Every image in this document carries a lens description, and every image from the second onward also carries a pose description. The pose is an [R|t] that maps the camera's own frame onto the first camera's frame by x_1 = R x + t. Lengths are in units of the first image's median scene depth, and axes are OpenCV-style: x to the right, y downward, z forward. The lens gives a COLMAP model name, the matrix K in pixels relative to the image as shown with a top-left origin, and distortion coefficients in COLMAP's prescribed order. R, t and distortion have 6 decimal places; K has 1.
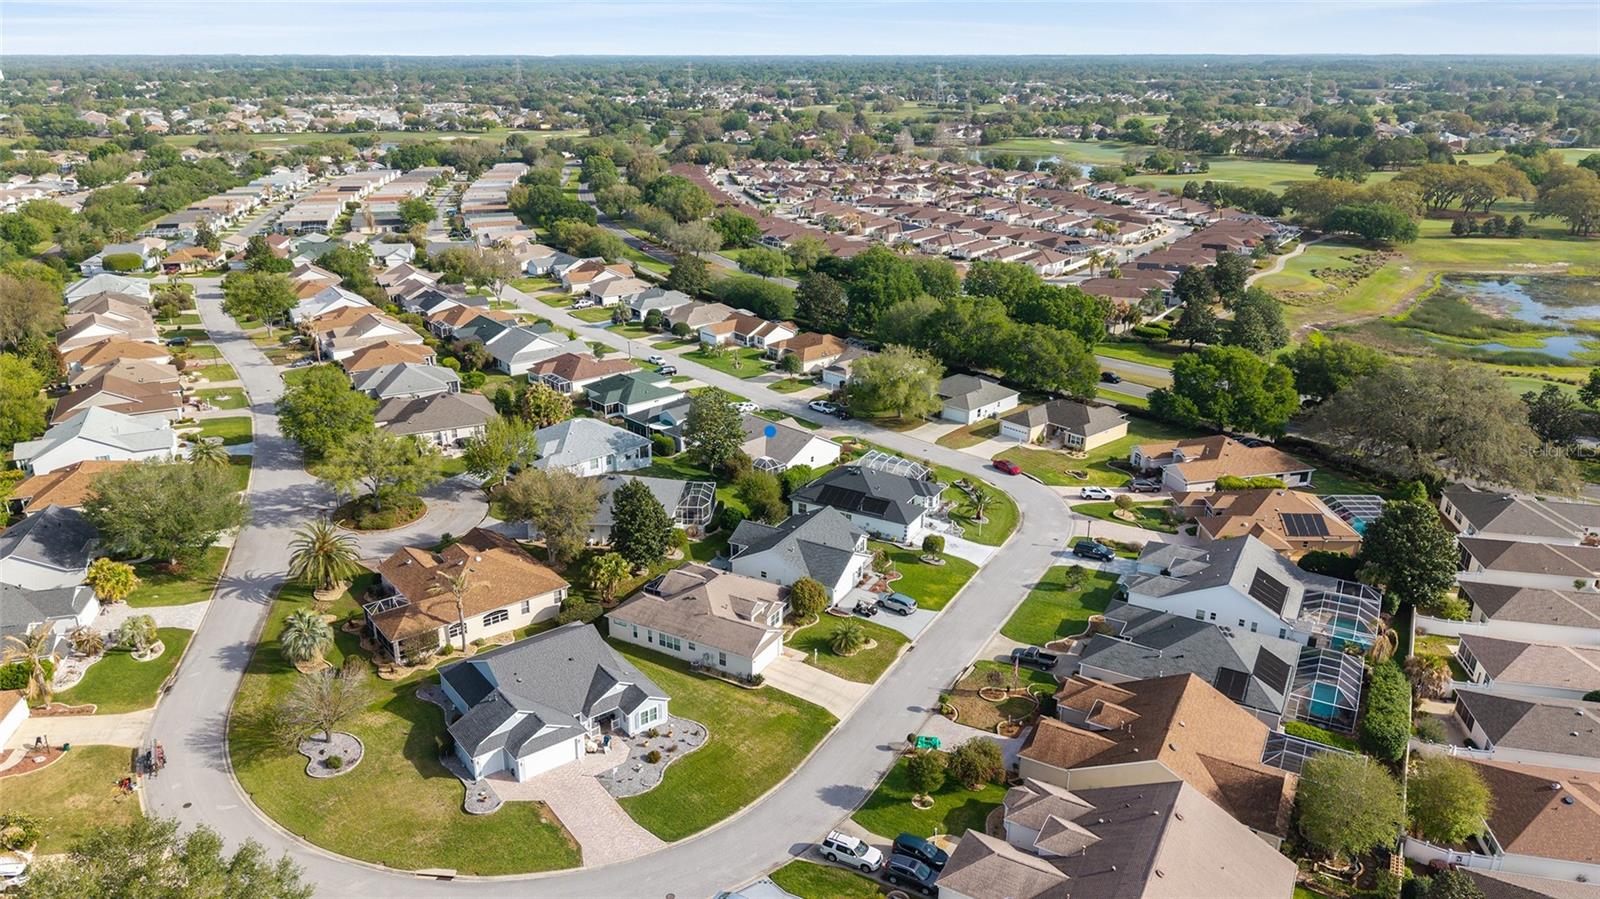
lens RADIAL K [[1072.1, 0, 801.2], [0, 1072.1, 481.2], [0, 0, 1]] dist [0.001017, 0.001096]
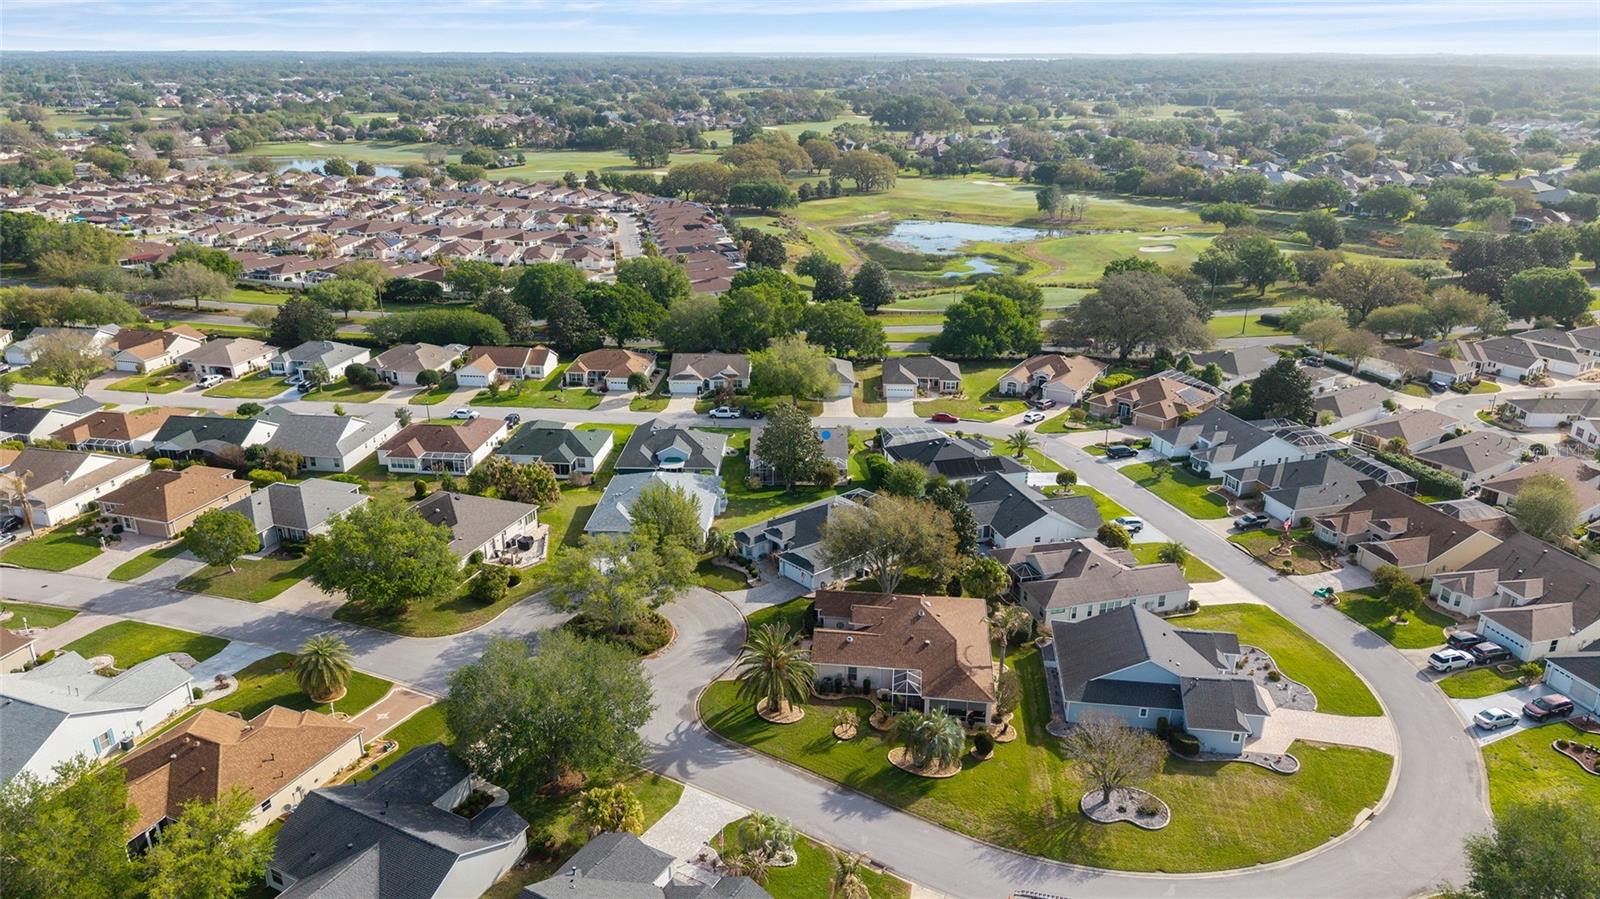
lens RADIAL K [[1043.7, 0, 805.7], [0, 1043.7, 470.1], [0, 0, 1]] dist [-0.001297, -0.003175]
pose [[0.708271, -0.258682, 0.656837, -0.539724], [0.256669, 0.961128, 0.101753, -0.091302], [-0.657627, 0.096521, 0.747135, 0.219056]]
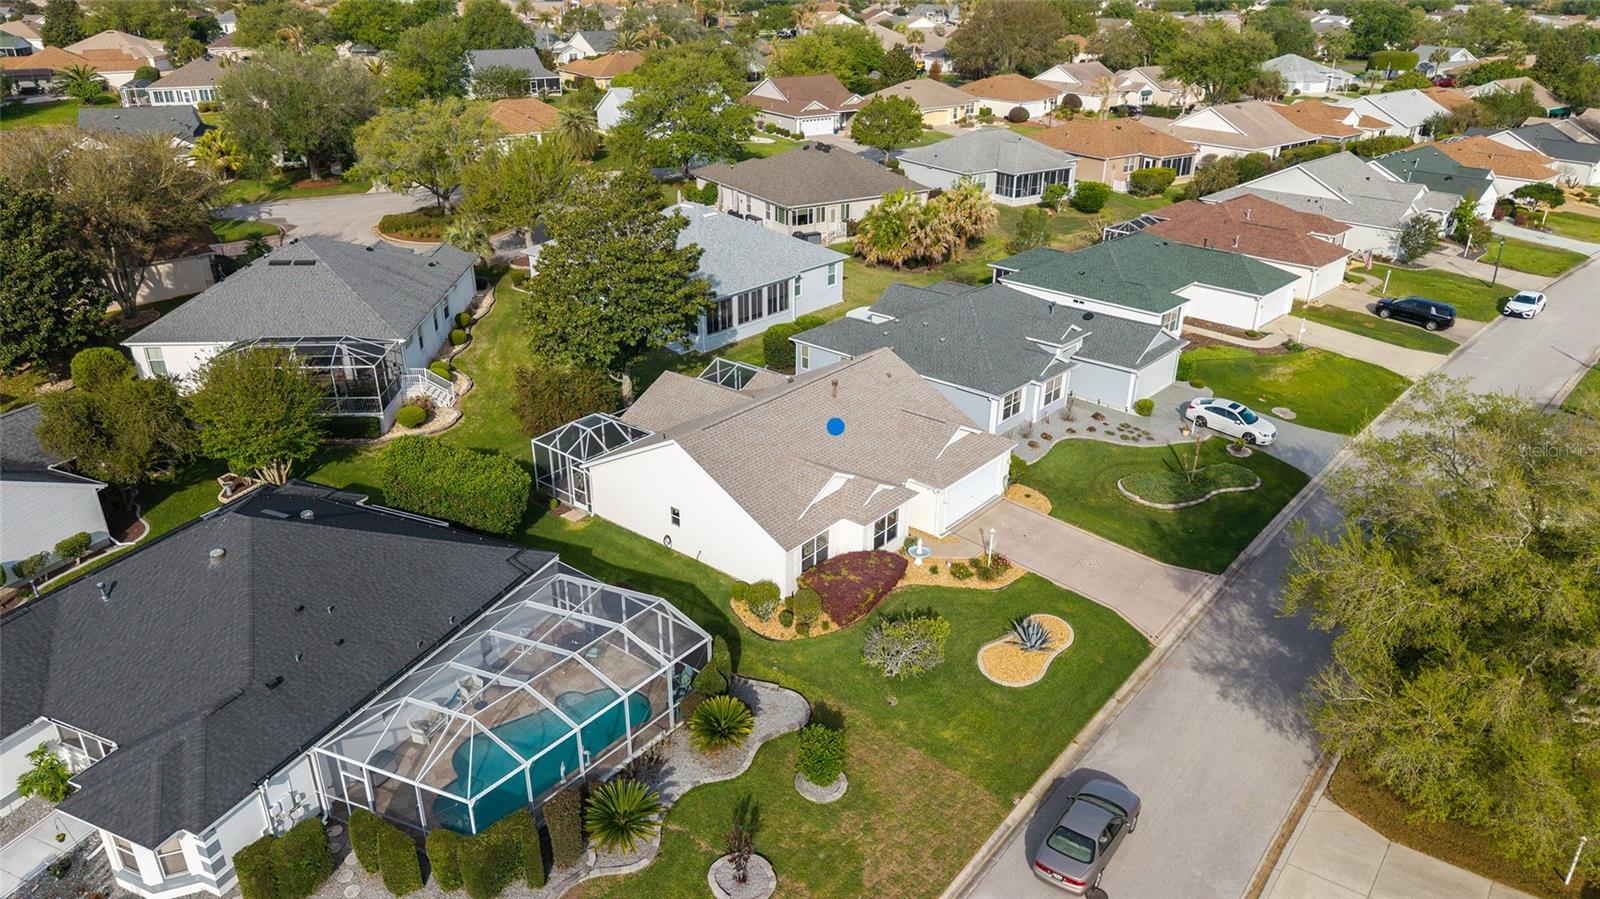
lens RADIAL K [[1066.2, 0, 800.0], [0, 1066.2, 449.5], [0, 0, 1]] dist [0.001495, -0.002190]
pose [[0.087537, 0.414807, -0.905689, 0.204008], [-0.364963, 0.859318, 0.358294, -0.116560], [0.926898, 0.299179, 0.226611, 0.762231]]
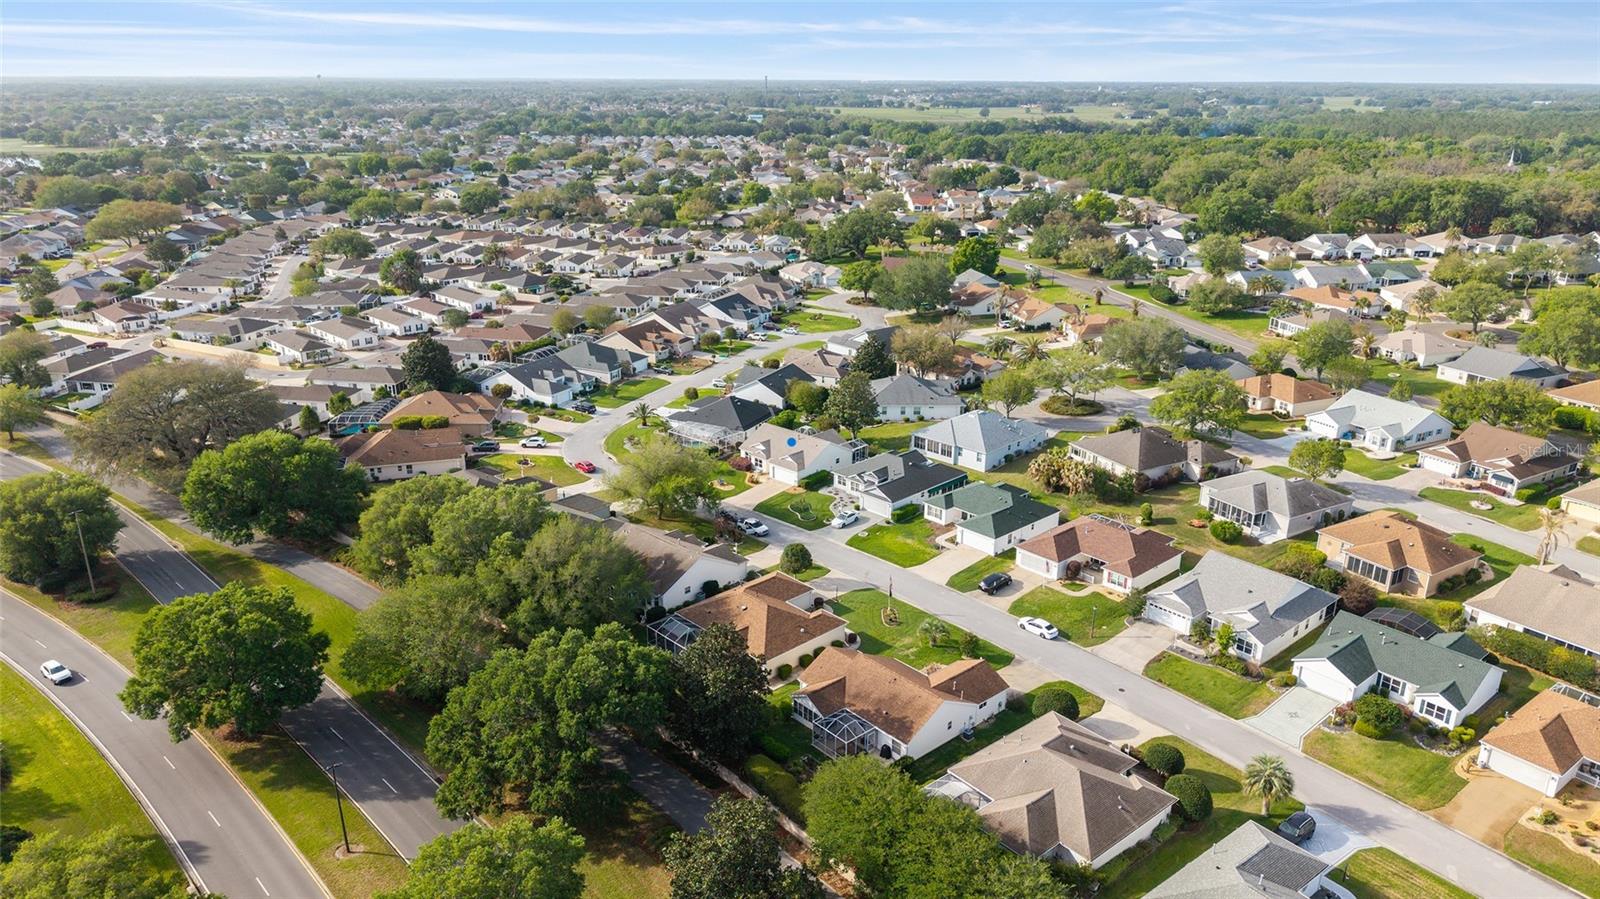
lens RADIAL K [[1066.2, 0, 800.0], [0, 1066.2, 449.5], [0, 0, 1]] dist [0.001495, -0.002190]
pose [[-0.999305, 0.007990, -0.036423, 0.012133], [-0.017759, 0.756905, 0.653284, -0.590302], [0.032789, 0.653476, -0.756237, 1.465742]]
